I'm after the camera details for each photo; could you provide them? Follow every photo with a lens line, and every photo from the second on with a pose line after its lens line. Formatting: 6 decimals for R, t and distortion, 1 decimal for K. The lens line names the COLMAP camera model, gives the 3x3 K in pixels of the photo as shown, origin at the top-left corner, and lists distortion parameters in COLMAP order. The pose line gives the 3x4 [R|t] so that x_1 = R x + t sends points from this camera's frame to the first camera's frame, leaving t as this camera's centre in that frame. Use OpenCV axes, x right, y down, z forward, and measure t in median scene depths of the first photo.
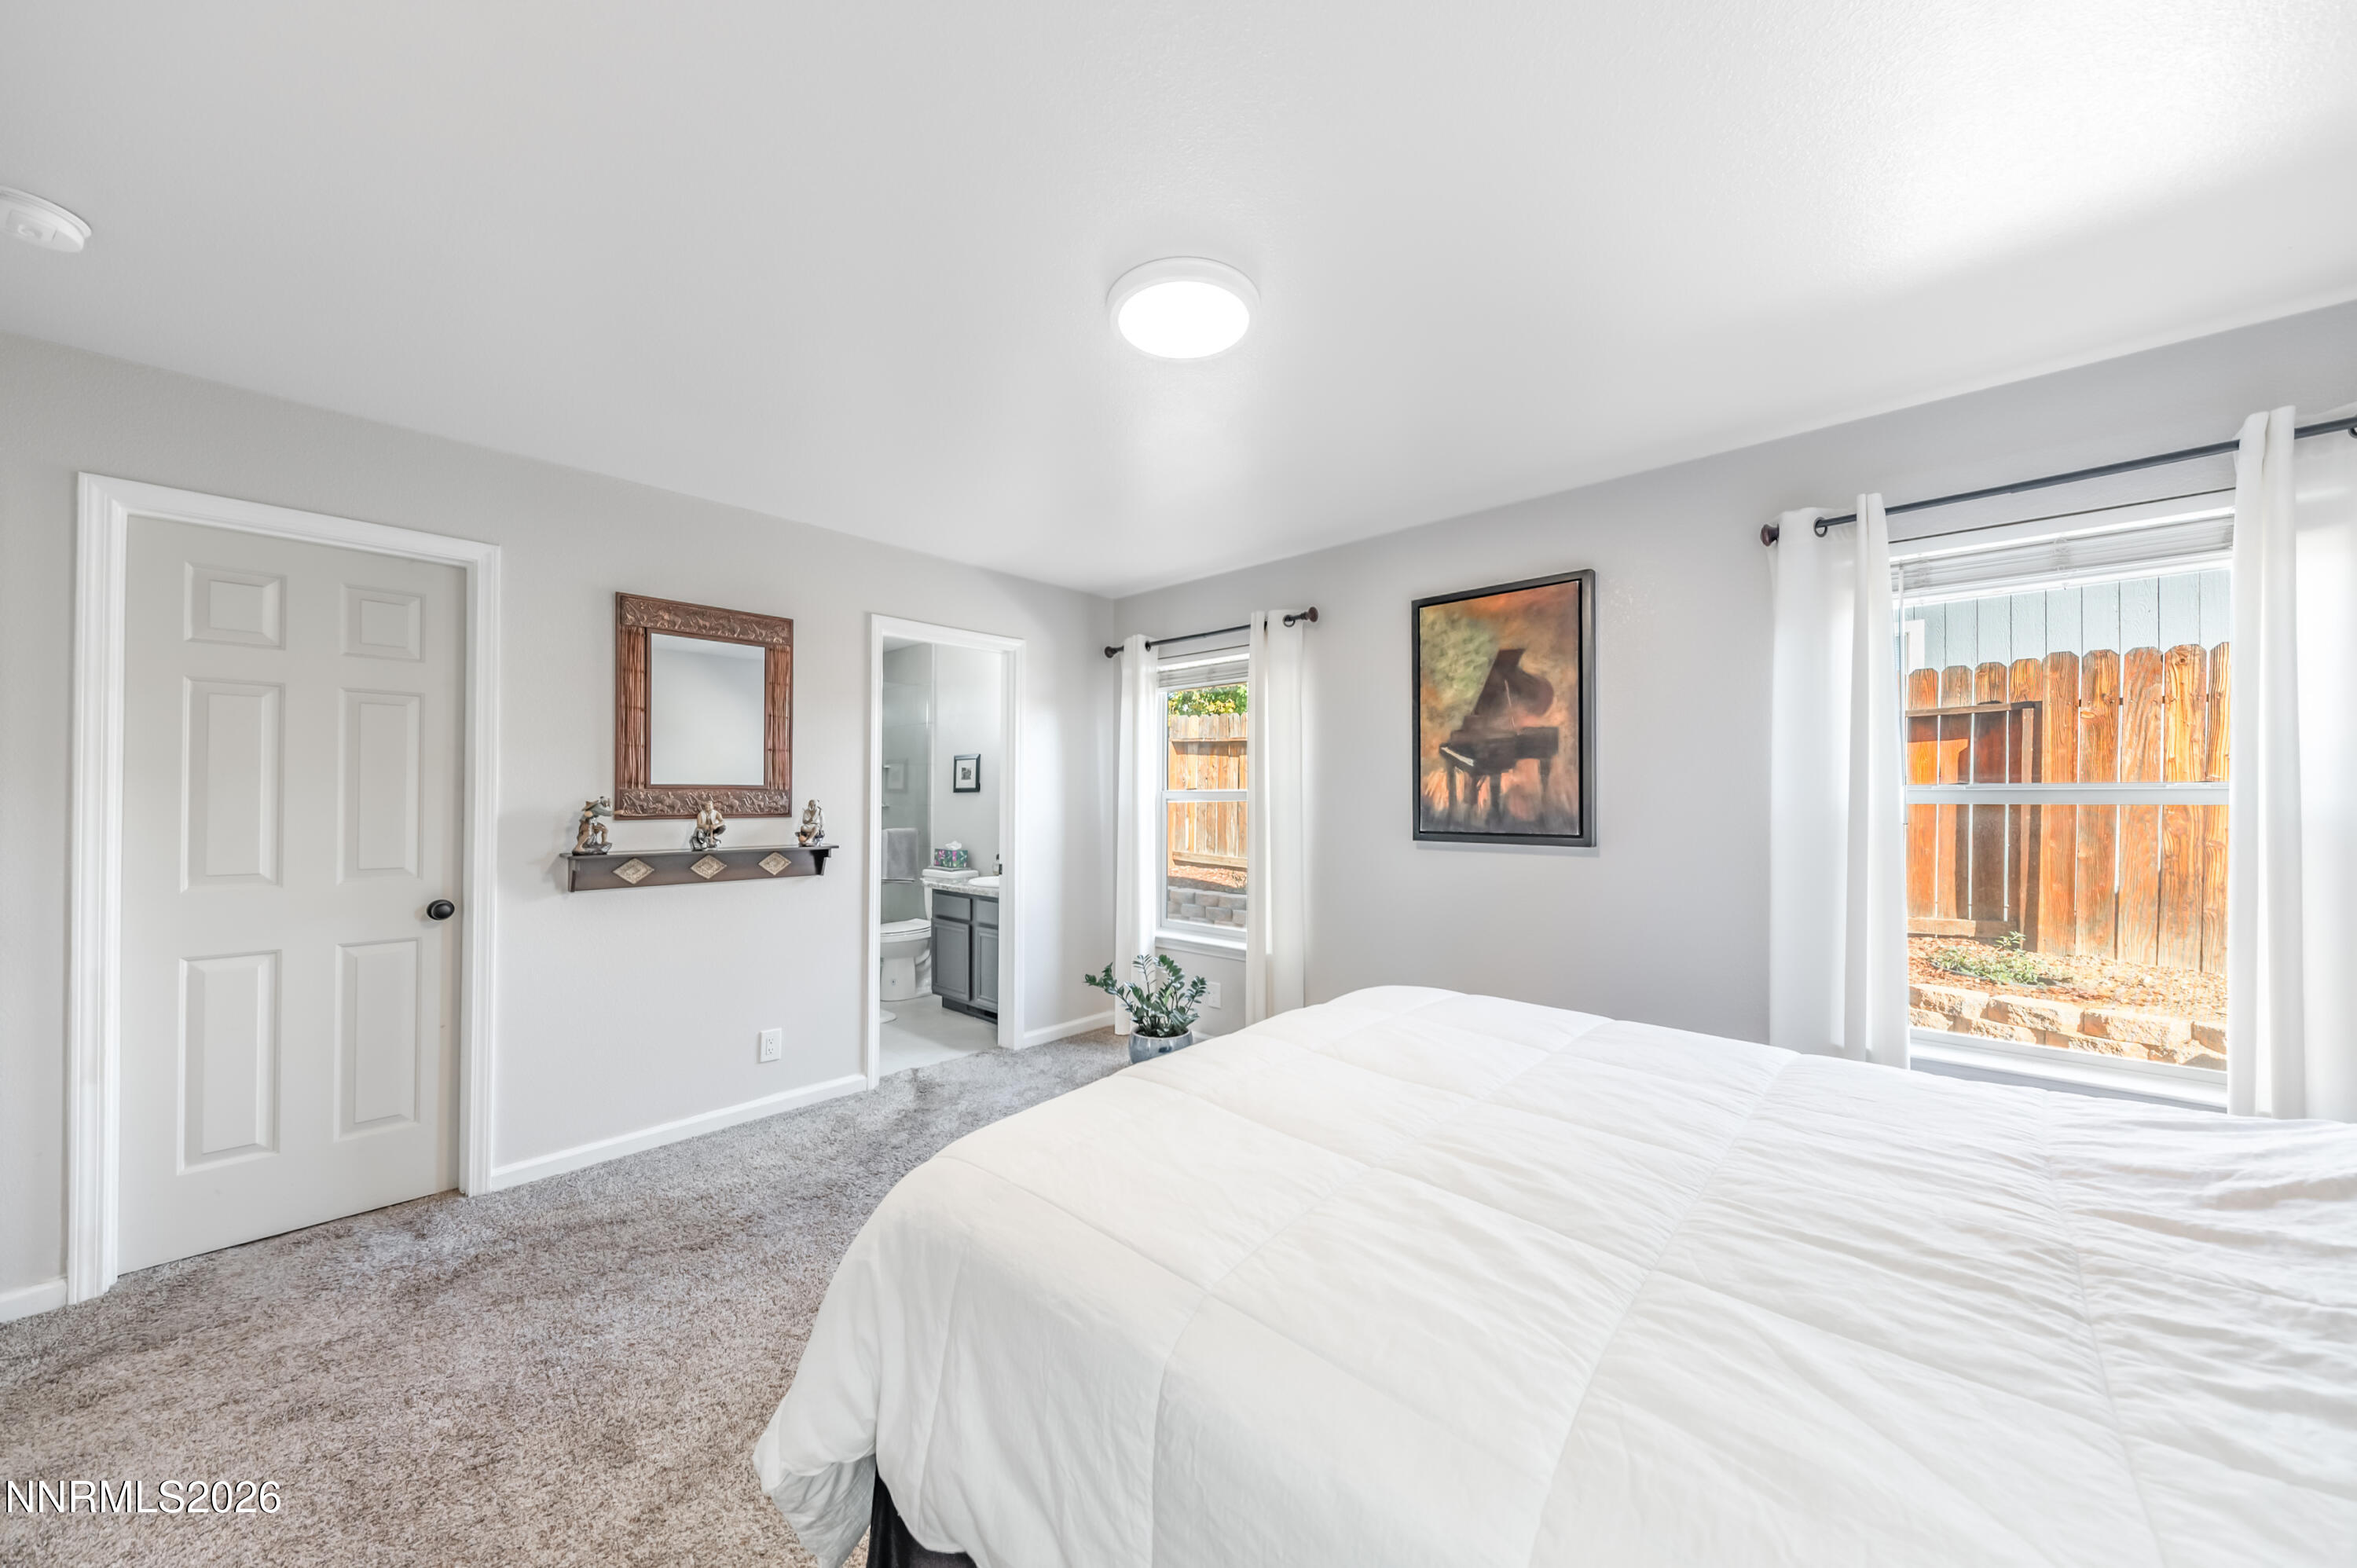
lens RADIAL K [[826.9, 0, 1165.9], [0, 826.9, 789.2], [0, 0, 1]] dist [0.000967, -0.001880]
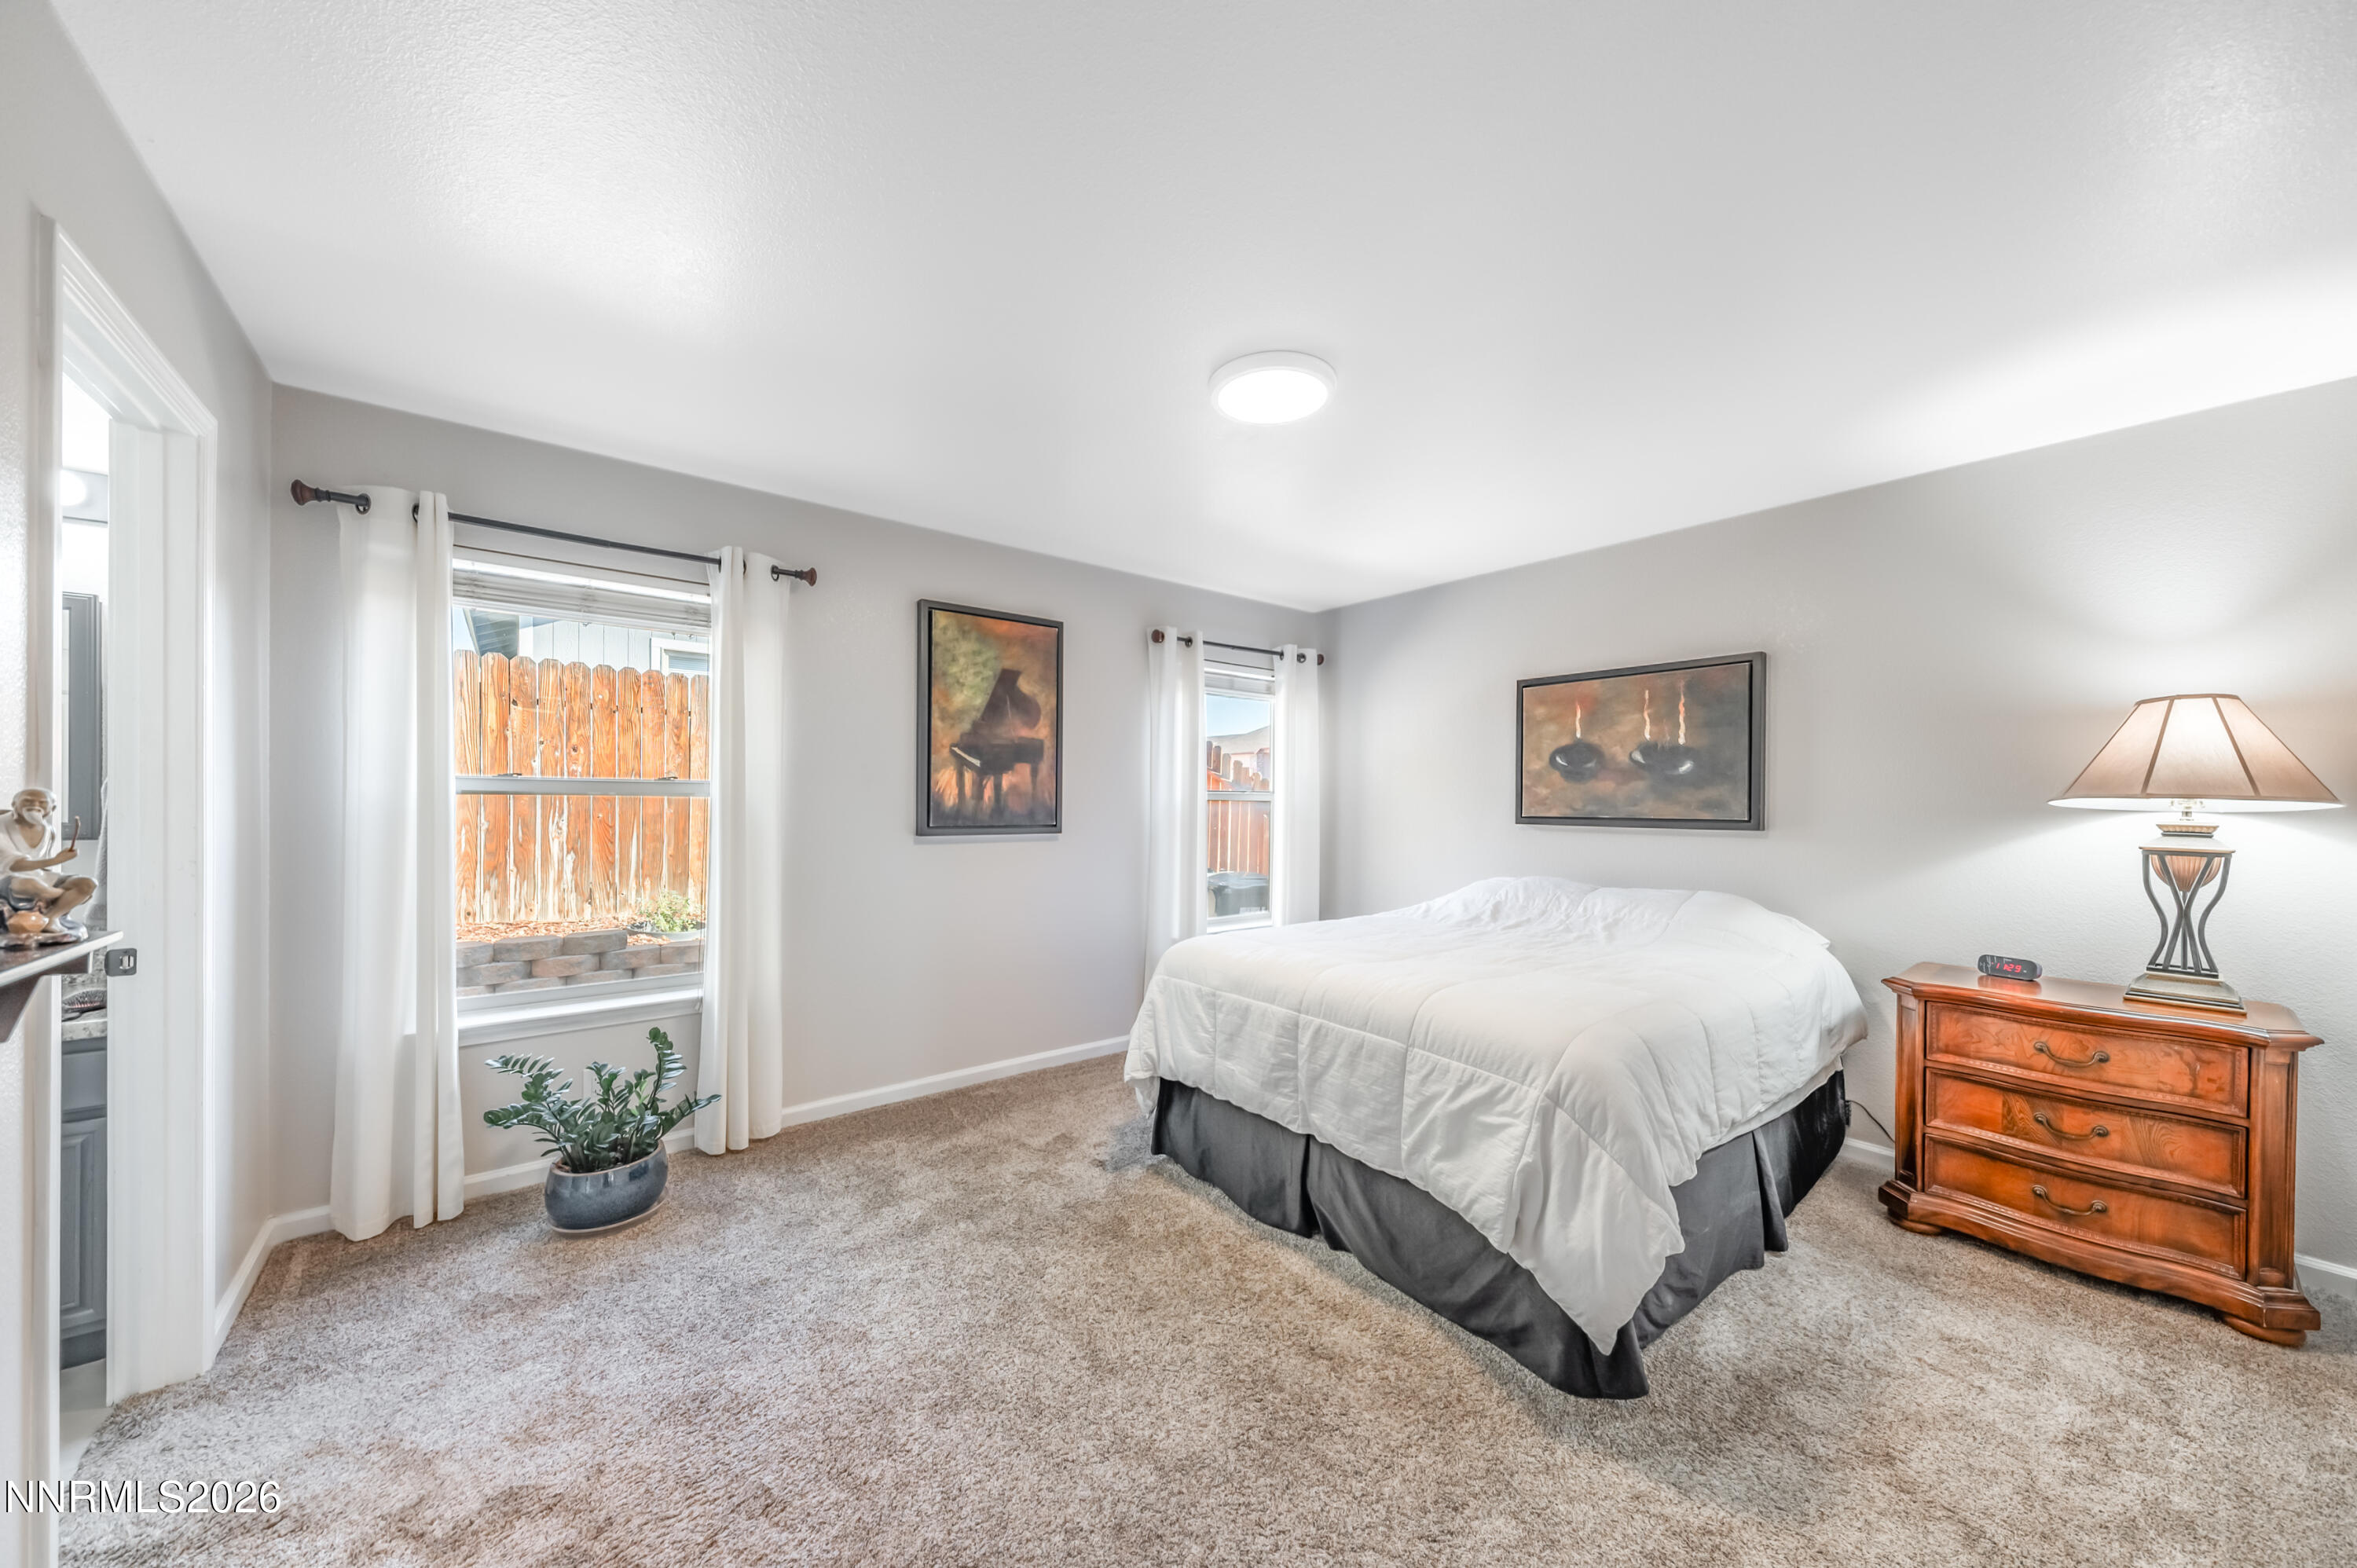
lens RADIAL K [[826.9, 0, 1158.8], [0, 826.9, 806.5], [0, 0, 1]] dist [0.000967, -0.001880]
pose [[0.133325, -0.000086, 0.991072, -0.708230], [-0.011277, 0.999935, 0.001604, 0.022241], [-0.991008, -0.011390, 0.133315, 0.608963]]
